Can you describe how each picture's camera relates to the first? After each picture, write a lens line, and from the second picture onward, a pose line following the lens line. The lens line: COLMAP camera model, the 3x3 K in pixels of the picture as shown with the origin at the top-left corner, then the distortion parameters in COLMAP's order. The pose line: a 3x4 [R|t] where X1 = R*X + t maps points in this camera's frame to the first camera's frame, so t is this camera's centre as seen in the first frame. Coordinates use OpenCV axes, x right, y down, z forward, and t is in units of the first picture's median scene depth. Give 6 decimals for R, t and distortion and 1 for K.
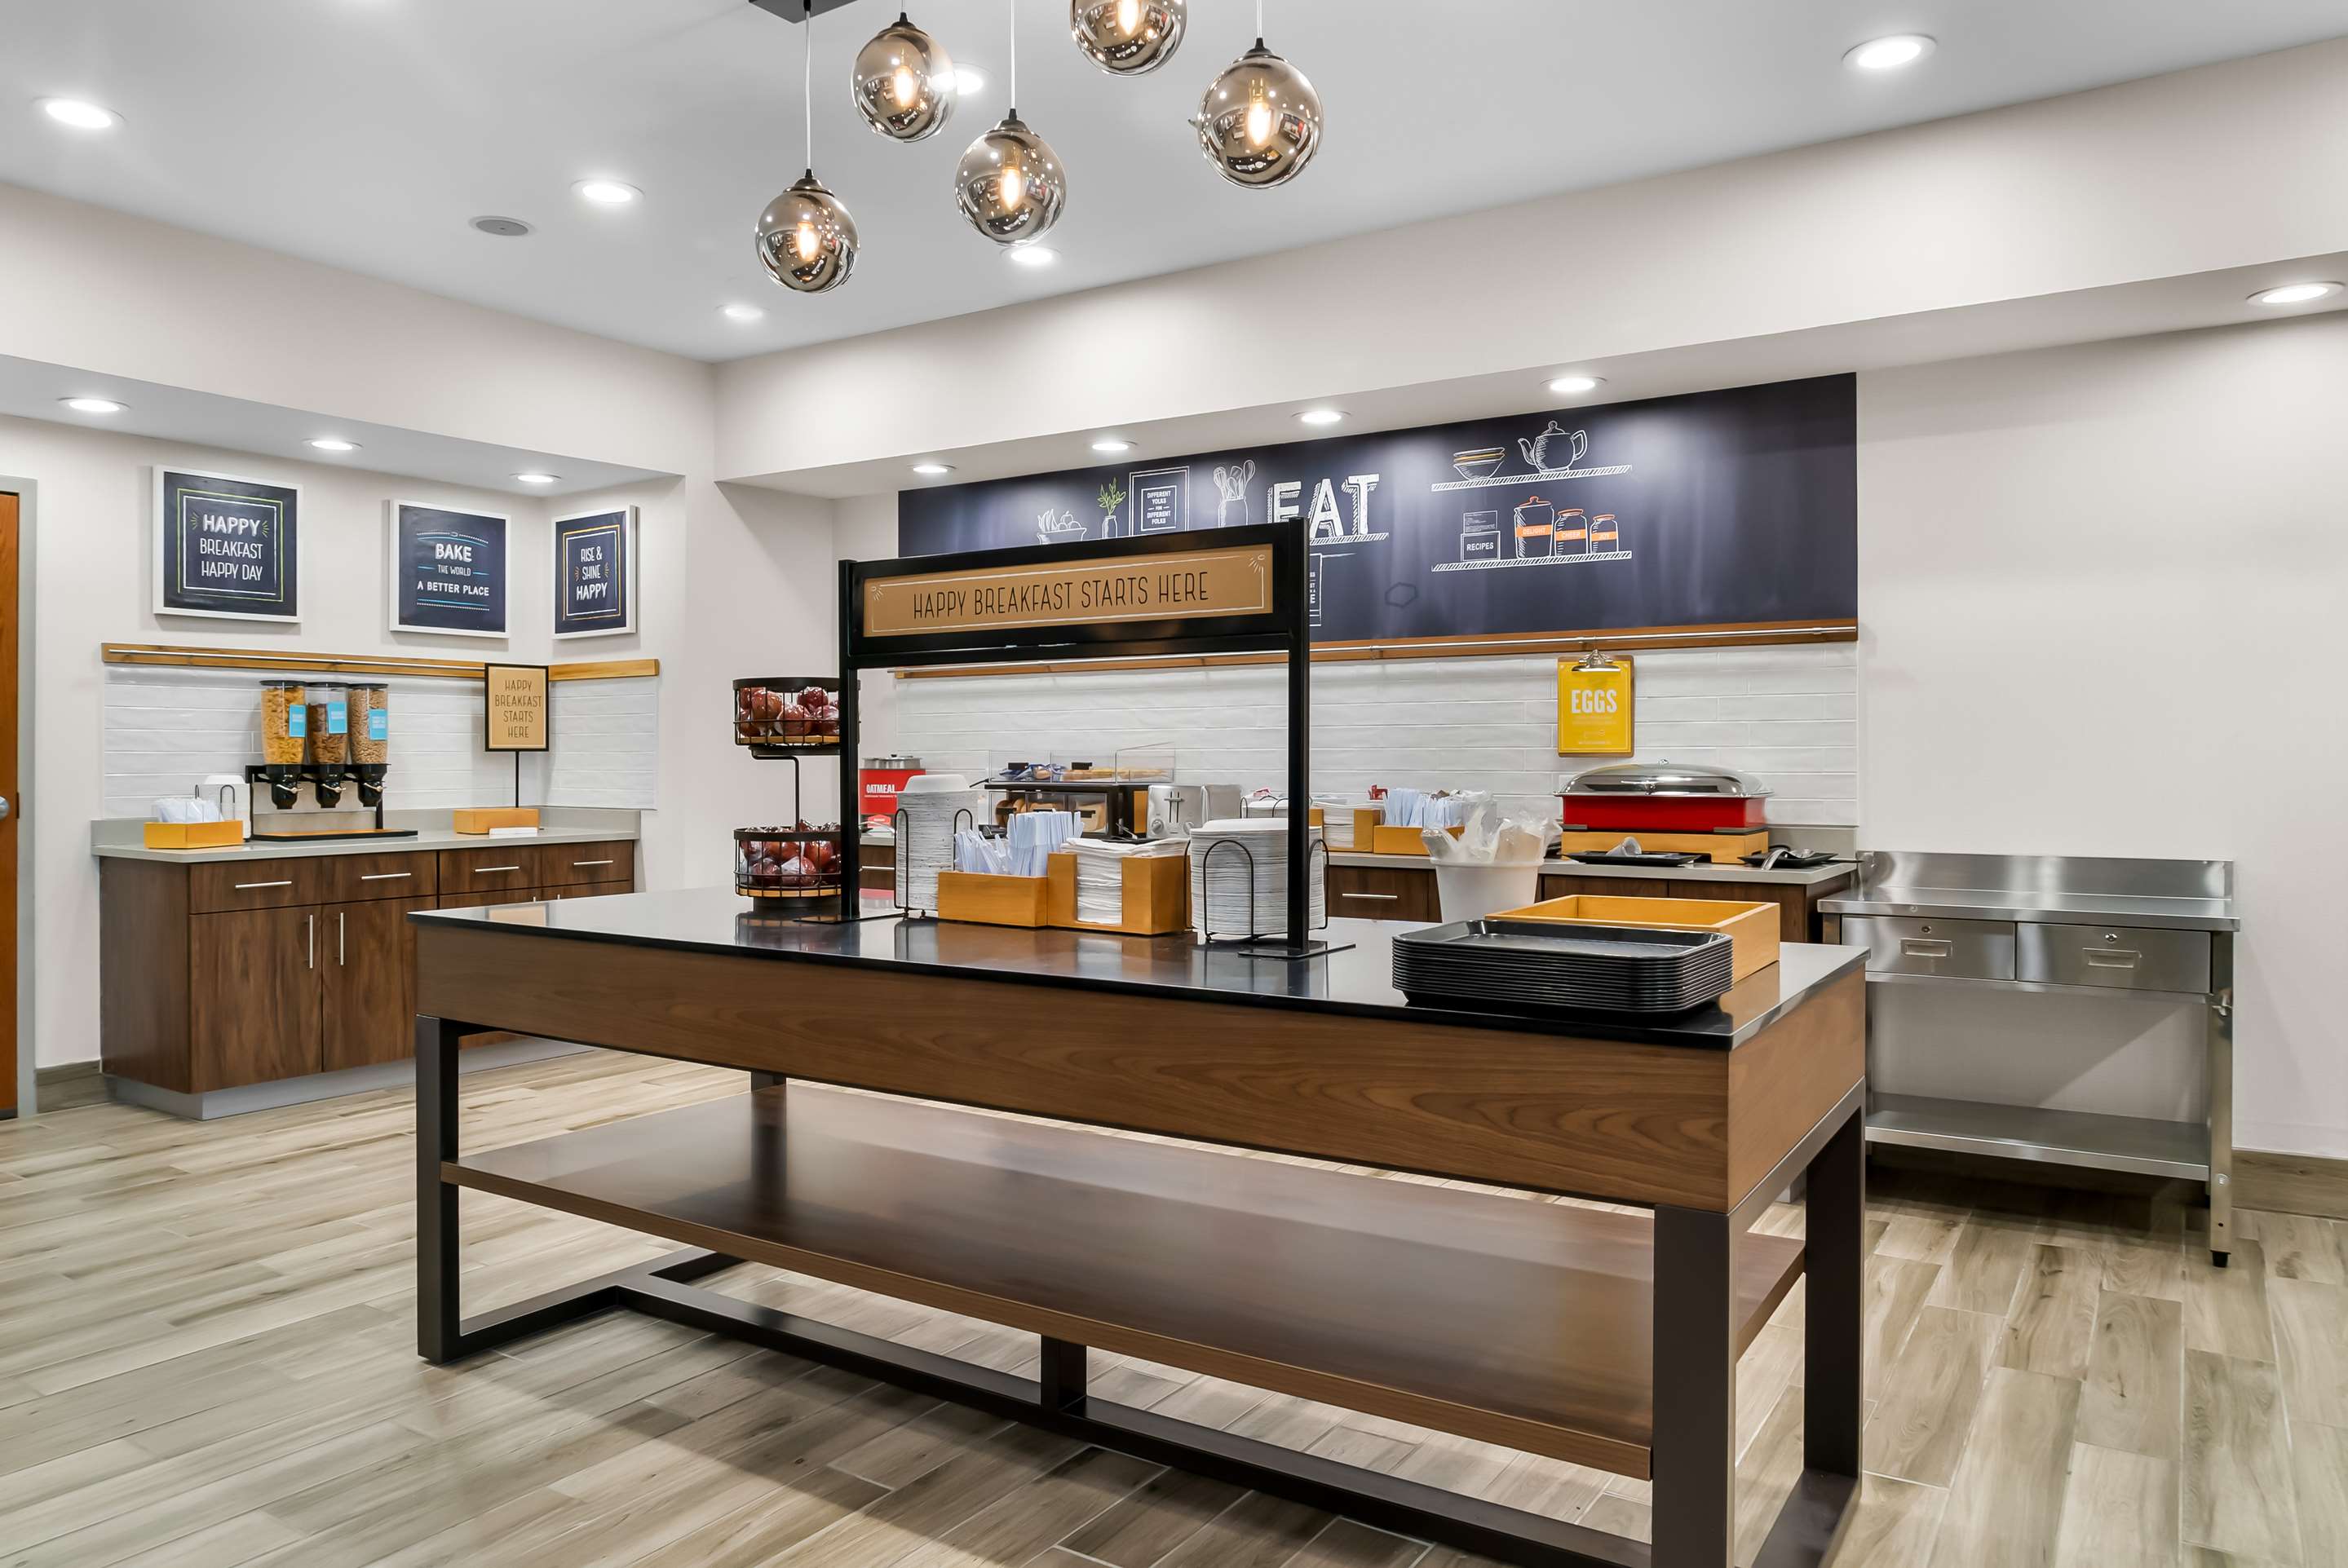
lens RADIAL K [[1584.1, 0, 1164.3], [0, 1584.1, 782.3], [0, 0, 1]] dist [-0.001815, -0.001658]
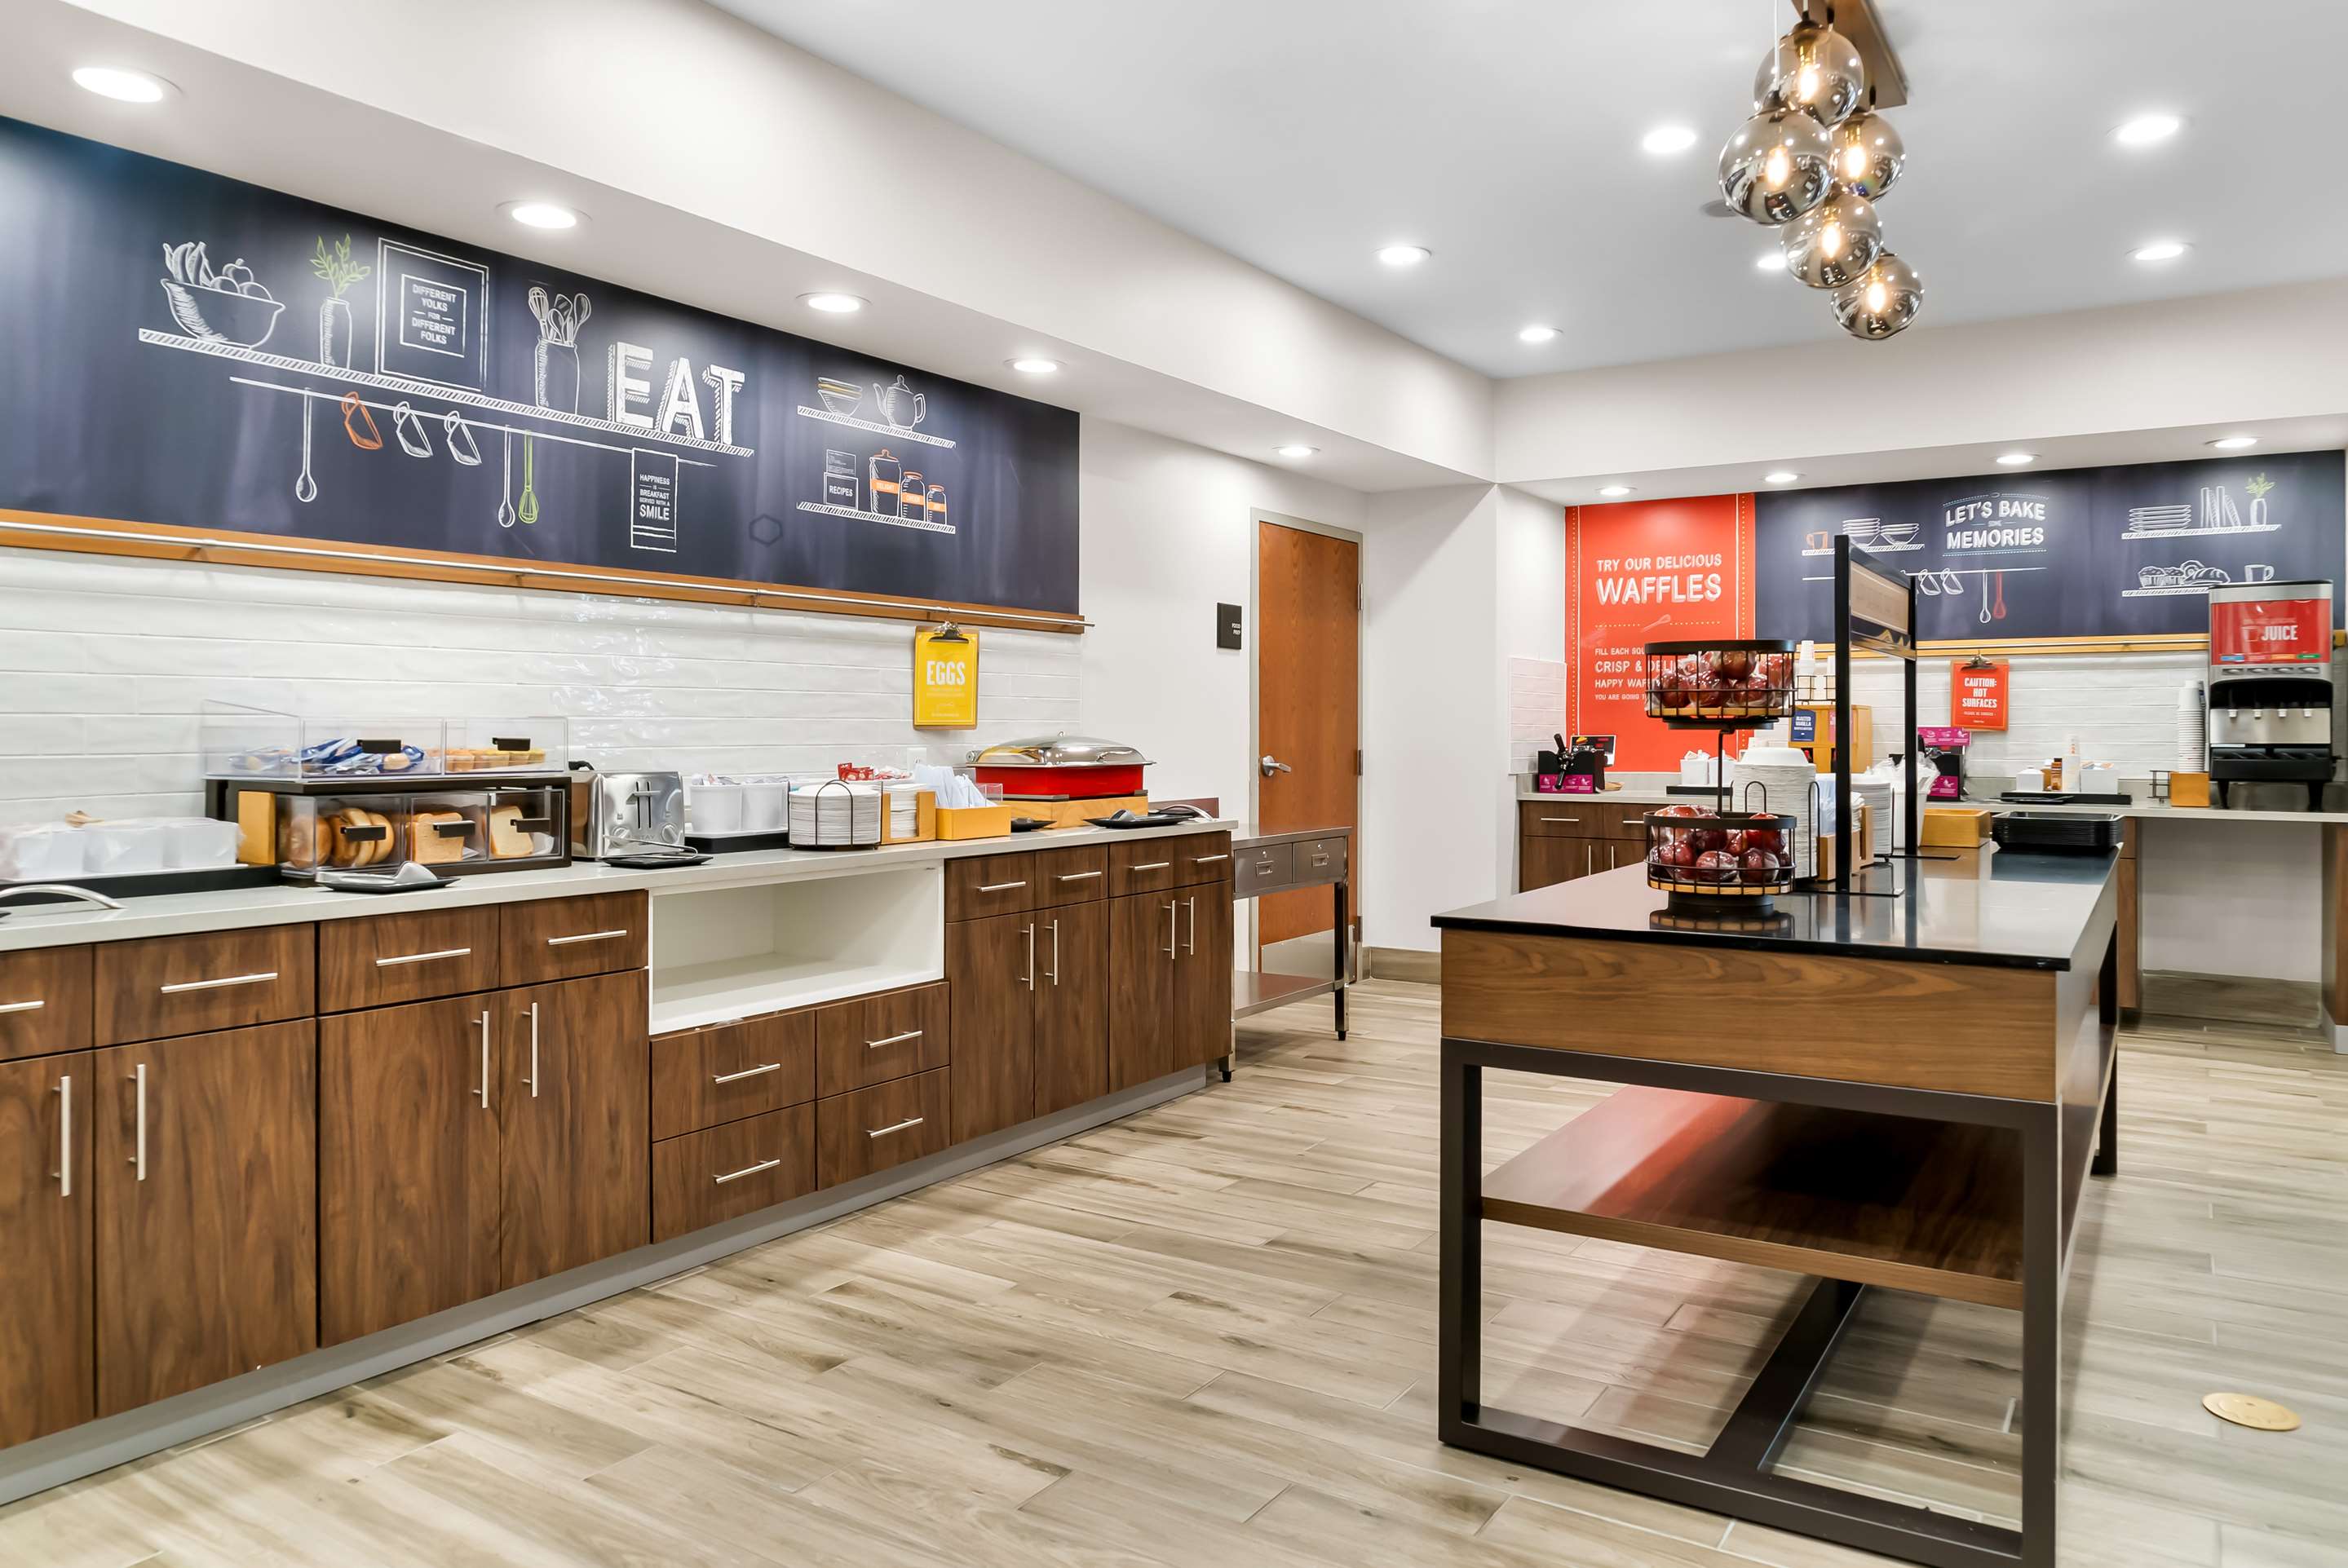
lens RADIAL K [[1584.1, 0, 1142.2], [0, 1584.1, 719.5], [0, 0, 1]] dist [-0.001815, -0.001658]
pose [[0.011084, 0.005045, 0.999926, -0.681840], [0.013538, 0.999895, -0.005194, -0.014528], [-0.999847, 0.013594, 0.011014, 0.823363]]
